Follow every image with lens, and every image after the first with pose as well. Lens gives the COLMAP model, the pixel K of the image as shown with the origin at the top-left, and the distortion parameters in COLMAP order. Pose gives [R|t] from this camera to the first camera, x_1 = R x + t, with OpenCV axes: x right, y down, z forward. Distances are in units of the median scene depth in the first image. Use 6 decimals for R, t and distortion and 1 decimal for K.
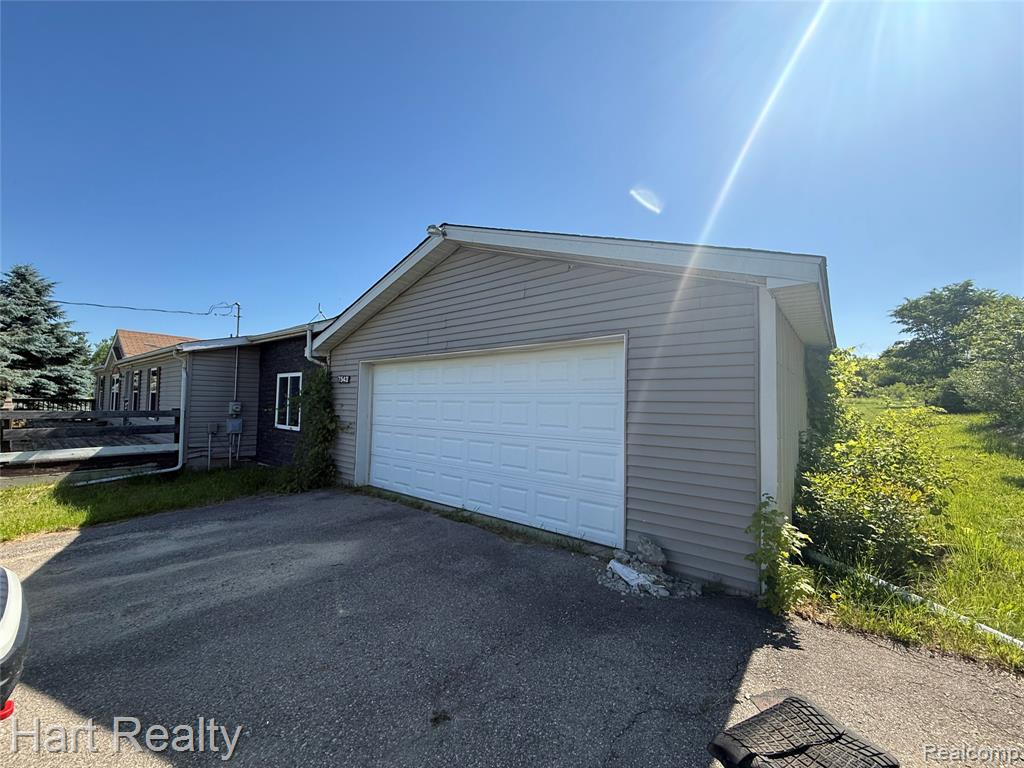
lens RADIAL K [[409.7, 0, 514.6], [0, 409.7, 389.9], [0, 0, 1]] dist [-0.004195, -0.000553]
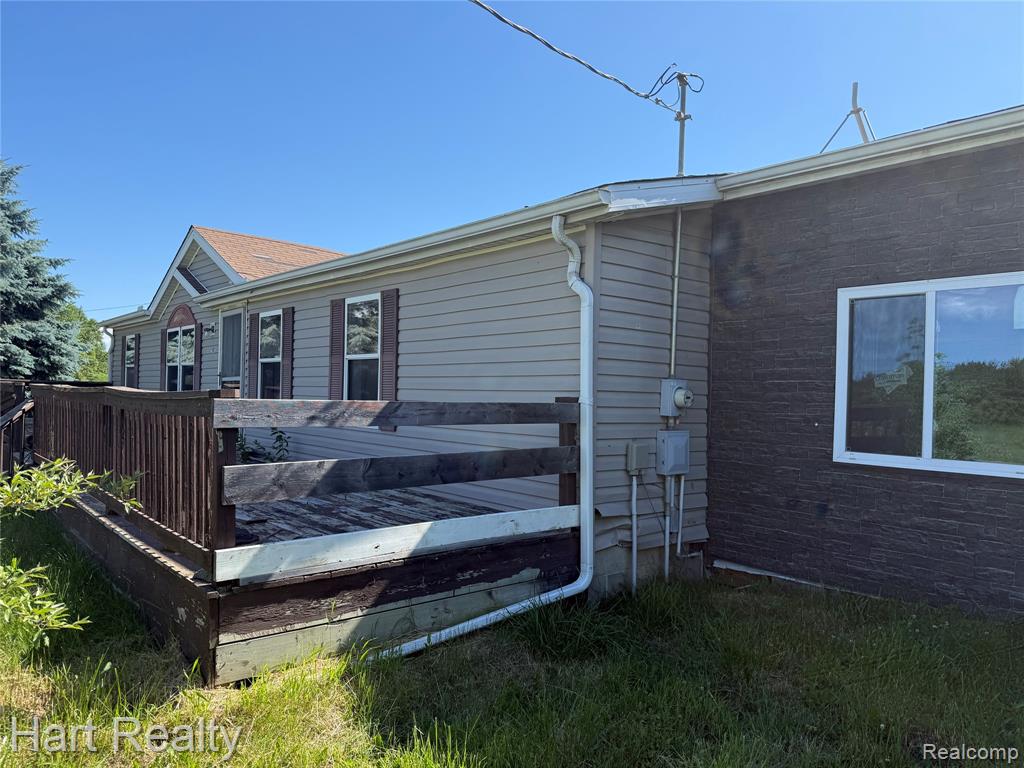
lens RADIAL K [[719.5, 0, 510.6], [0, 719.5, 384.6], [0, 0, 1]] dist [0.042133, -0.002539]
pose [[0.980530, 0.002653, -0.196350, -0.706131], [-0.000038, 0.999911, 0.013320, 0.026246], [0.196368, -0.013053, 0.980443, 0.404039]]
